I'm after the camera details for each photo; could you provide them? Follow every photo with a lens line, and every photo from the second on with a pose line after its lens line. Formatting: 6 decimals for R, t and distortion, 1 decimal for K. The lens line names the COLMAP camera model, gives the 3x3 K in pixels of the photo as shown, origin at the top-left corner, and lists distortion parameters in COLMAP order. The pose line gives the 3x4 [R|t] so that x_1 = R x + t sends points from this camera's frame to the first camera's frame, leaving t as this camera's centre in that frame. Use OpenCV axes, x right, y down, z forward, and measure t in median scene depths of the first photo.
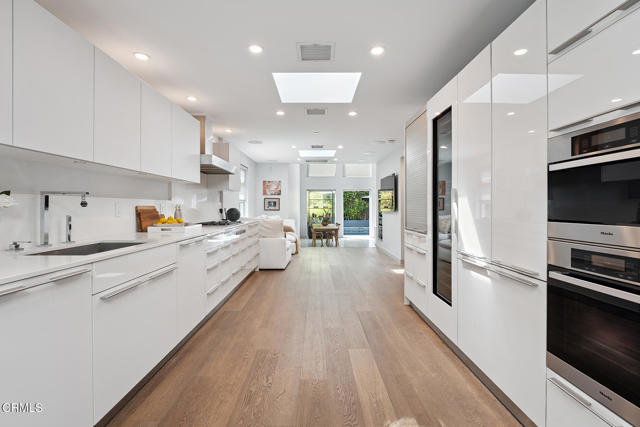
lens RADIAL K [[308.5, 0, 318.9], [0, 308.5, 210.4], [0, 0, 1]] dist [-0.012424, -0.000001]
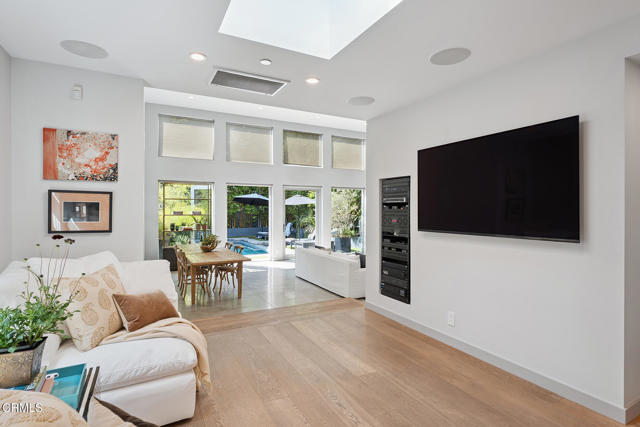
lens RADIAL K [[340.1, 0, 322.7], [0, 340.1, 213.2], [0, 0, 1]] dist [0.000172, -0.000344]
pose [[0.890088, 0.001991, 0.455784, -0.054857], [-0.002819, 0.999995, 0.001138, -0.011312], [-0.455779, -0.002298, 0.890090, 0.349950]]
